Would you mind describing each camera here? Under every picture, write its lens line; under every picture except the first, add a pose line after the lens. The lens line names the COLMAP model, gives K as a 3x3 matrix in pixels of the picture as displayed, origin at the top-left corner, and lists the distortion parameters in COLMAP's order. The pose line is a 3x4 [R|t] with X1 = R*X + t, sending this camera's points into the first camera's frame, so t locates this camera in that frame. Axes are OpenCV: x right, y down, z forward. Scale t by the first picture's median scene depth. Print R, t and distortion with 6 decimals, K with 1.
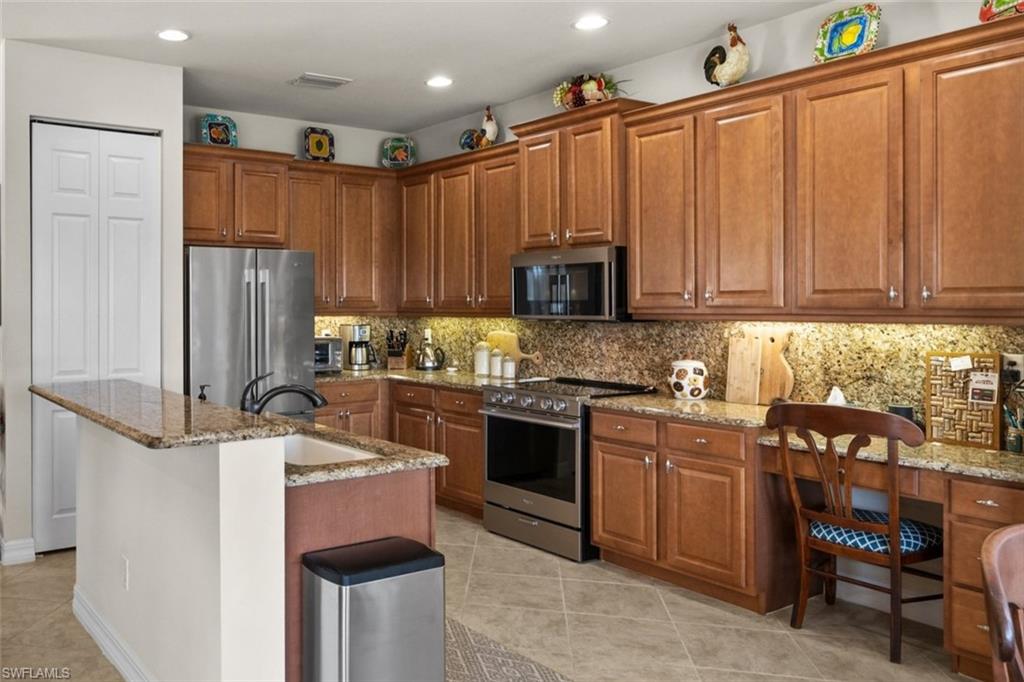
lens RADIAL K [[800.9, 0, 324.5], [0, 800.9, 304.8], [0, 0, 1]] dist [-0.001307, 0.002713]
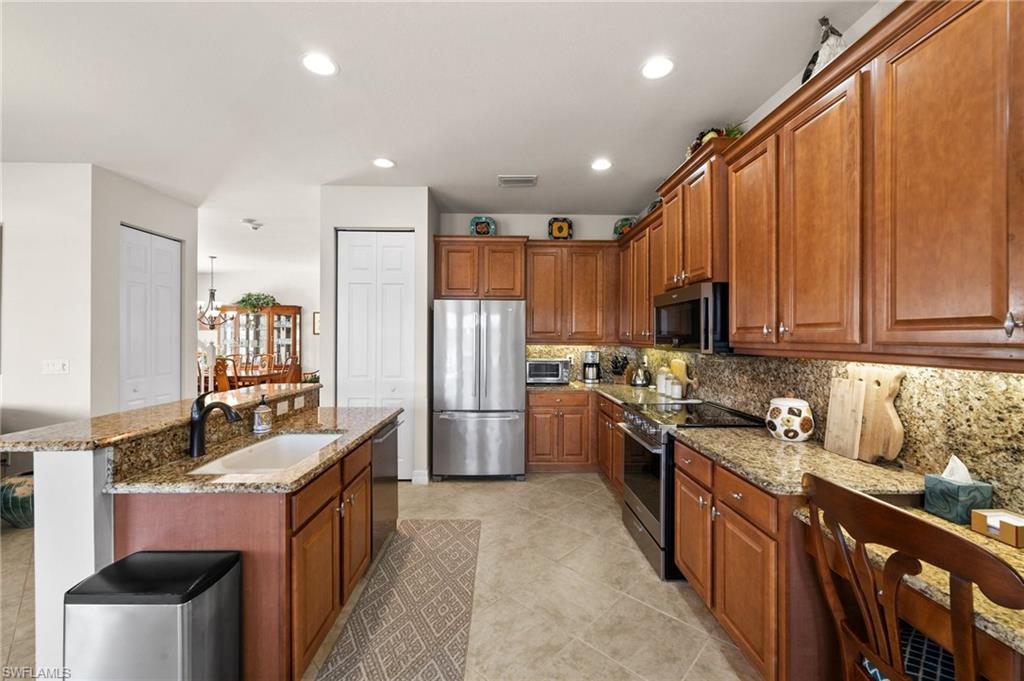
lens RADIAL K [[411.9, 0, 510.5], [0, 411.9, 335.5], [0, 0, 1]] dist [-0.000459, 0.000004]
pose [[0.869527, 0.003872, -0.493871, 0.412085], [-0.005524, 0.999983, -0.001885, -0.002000], [0.493855, 0.004367, 0.869533, 0.420272]]
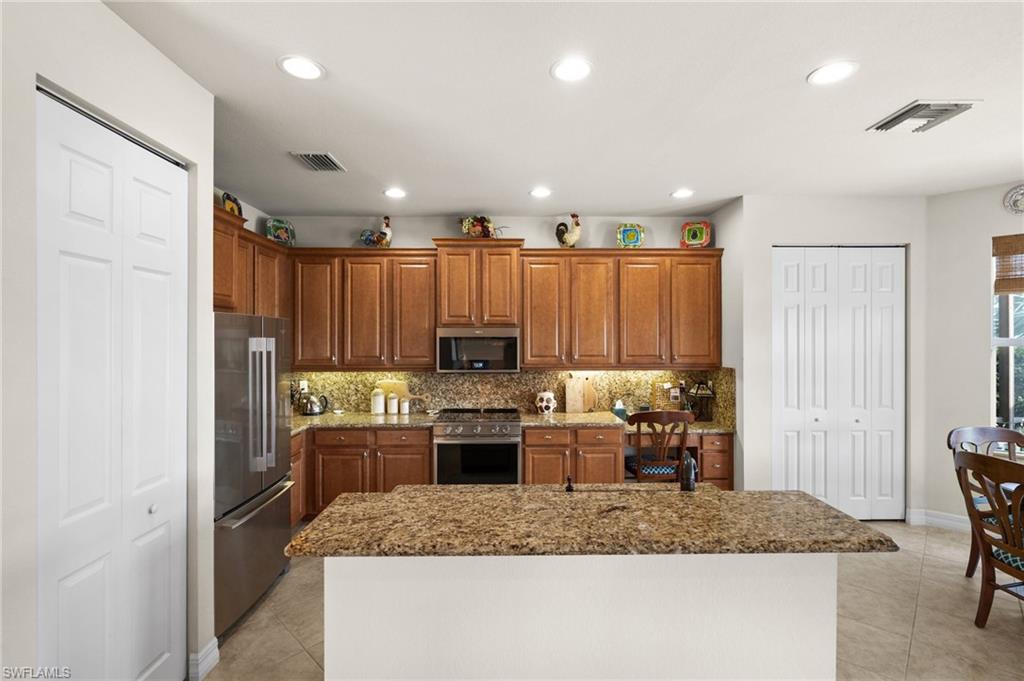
lens RADIAL K [[462.2, 0, 511.0], [0, 462.2, 337.5], [0, 0, 1]] dist [-0.000869, 0.000290]
pose [[0.497296, 0.003479, 0.867574, -0.491220], [-0.000250, 0.999992, -0.003867, -0.050116], [-0.867581, 0.001706, 0.497293, 0.557233]]
